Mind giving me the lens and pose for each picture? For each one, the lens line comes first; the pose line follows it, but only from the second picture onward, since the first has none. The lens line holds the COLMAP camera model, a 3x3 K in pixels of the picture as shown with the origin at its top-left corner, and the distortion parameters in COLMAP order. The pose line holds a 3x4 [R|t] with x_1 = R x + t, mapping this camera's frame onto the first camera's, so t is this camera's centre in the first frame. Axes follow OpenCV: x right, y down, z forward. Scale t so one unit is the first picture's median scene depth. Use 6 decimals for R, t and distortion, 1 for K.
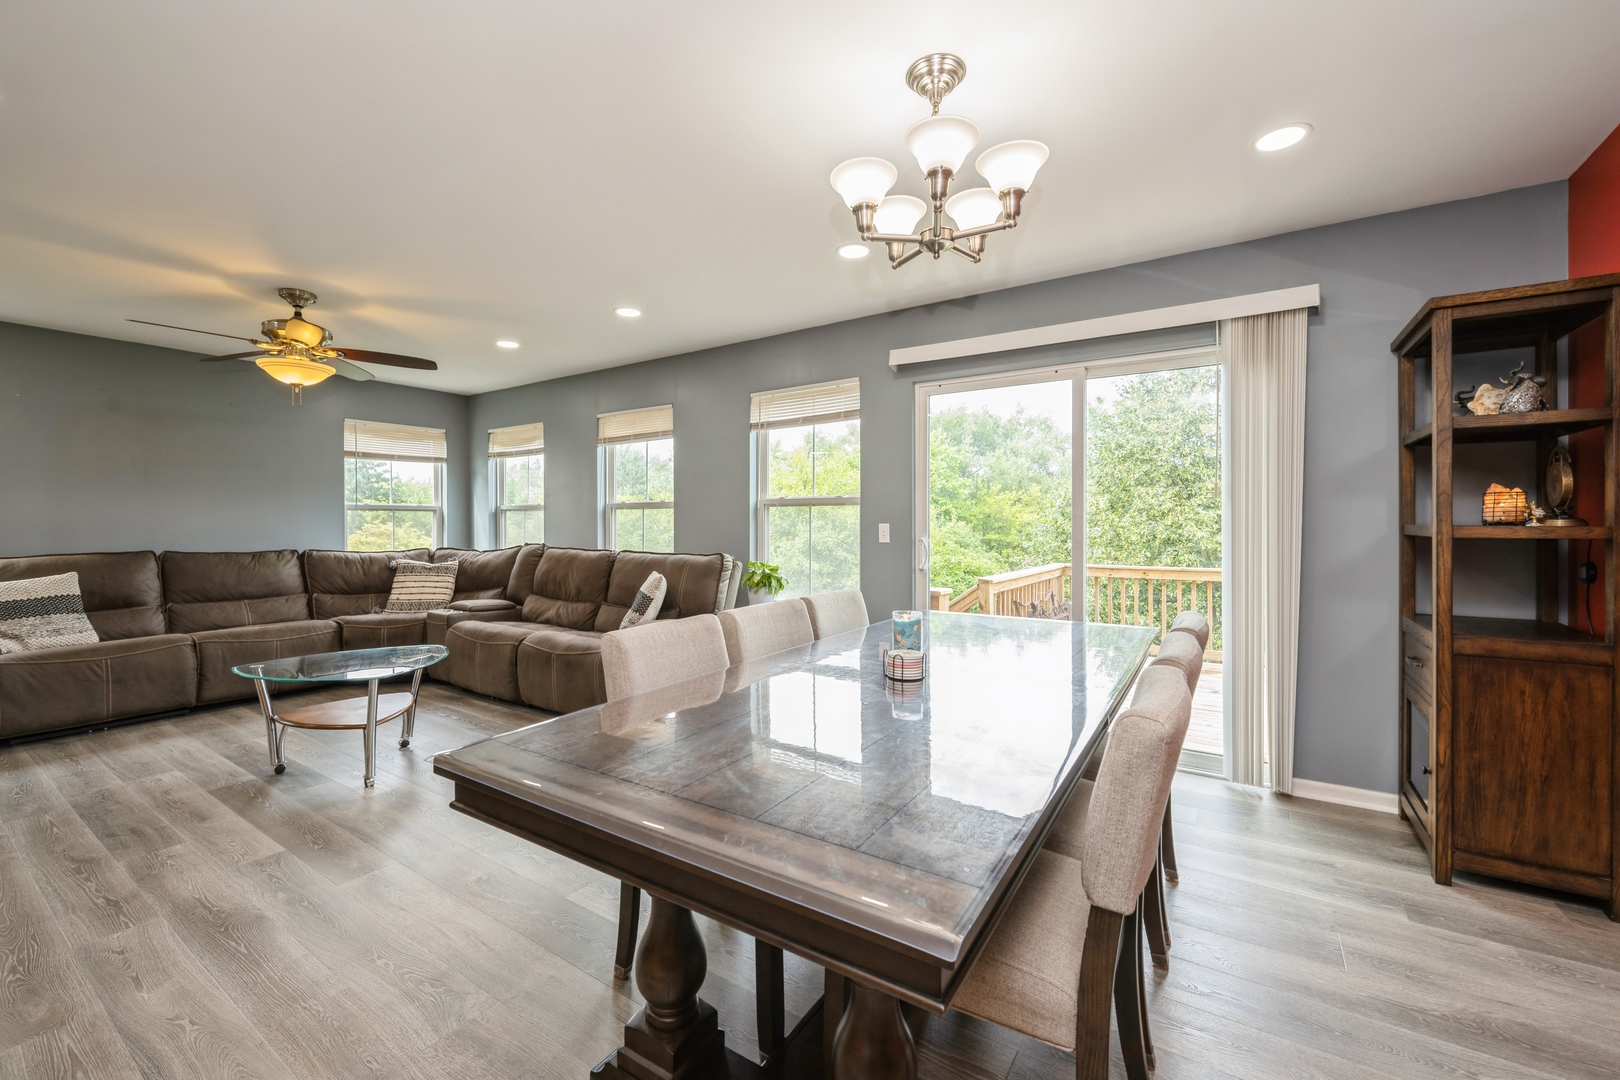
lens RADIAL K [[653.2, 0, 802.0], [0, 653.2, 528.2], [0, 0, 1]] dist [-0.003051, 0.000614]
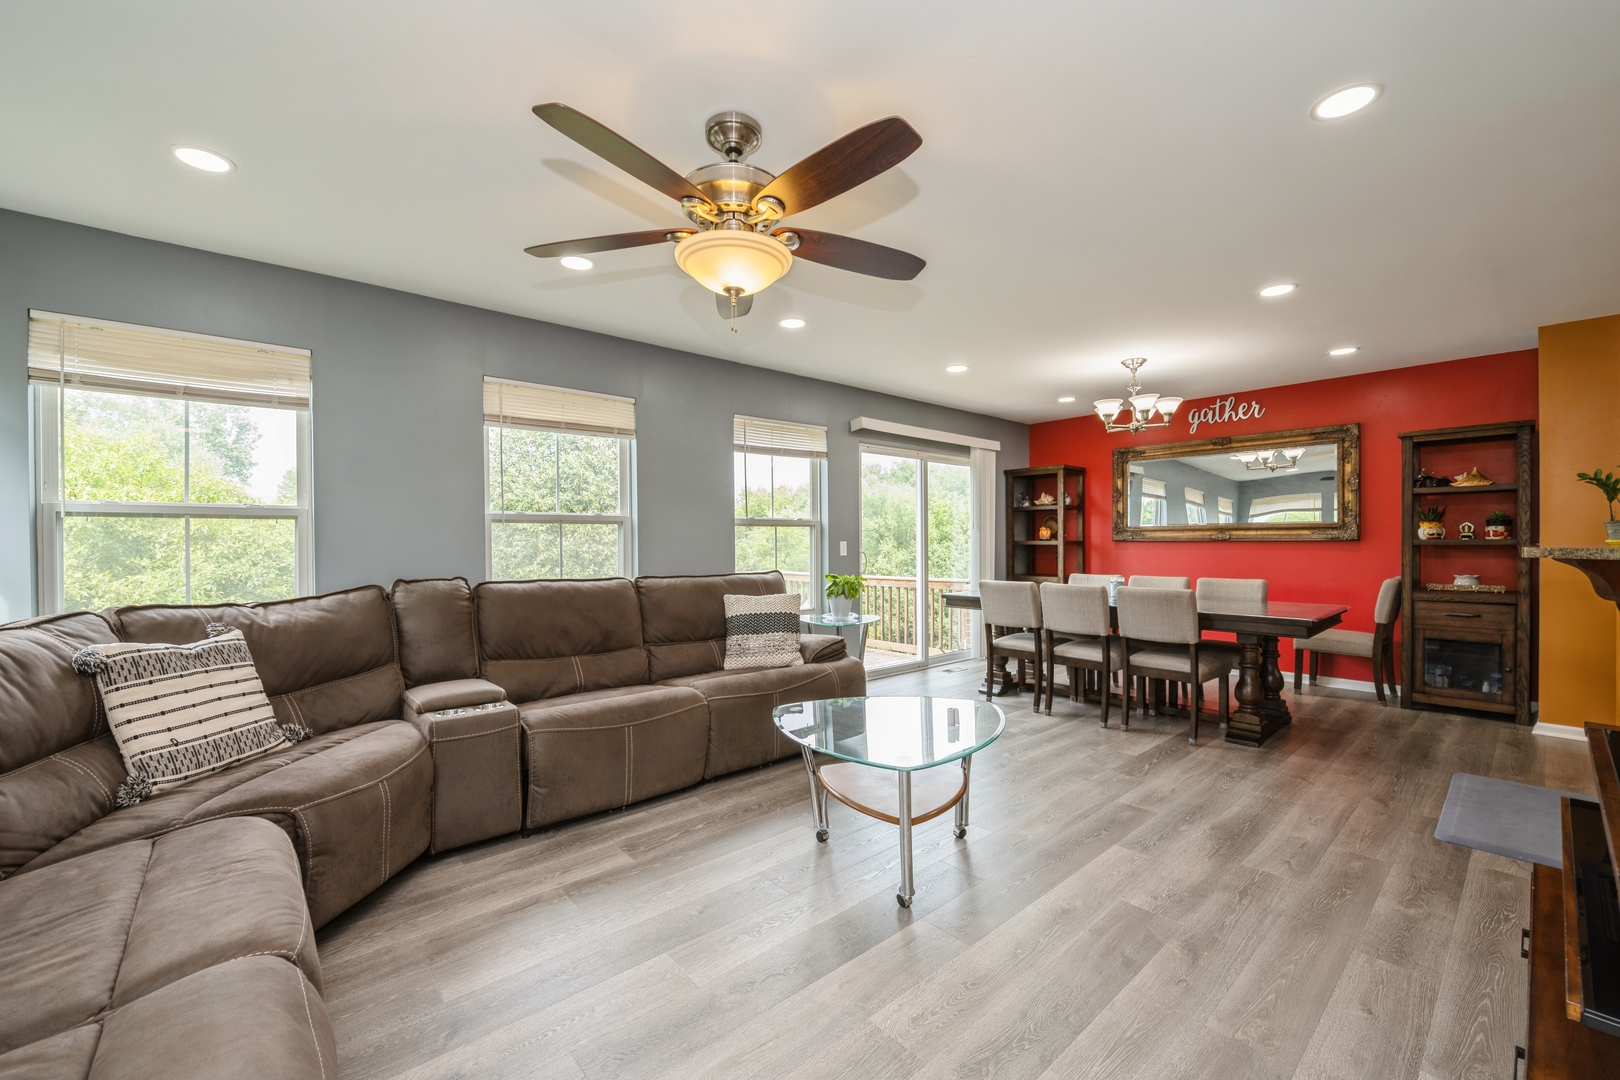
lens RADIAL K [[653.2, 0, 801.4], [0, 653.2, 541.1], [0, 0, 1]] dist [-0.003051, 0.000614]
pose [[0.256384, 0.003609, 0.966568, -0.955472], [0.017193, 0.999818, -0.008294, 0.001579], [-0.966422, 0.018745, 0.256275, 0.596117]]
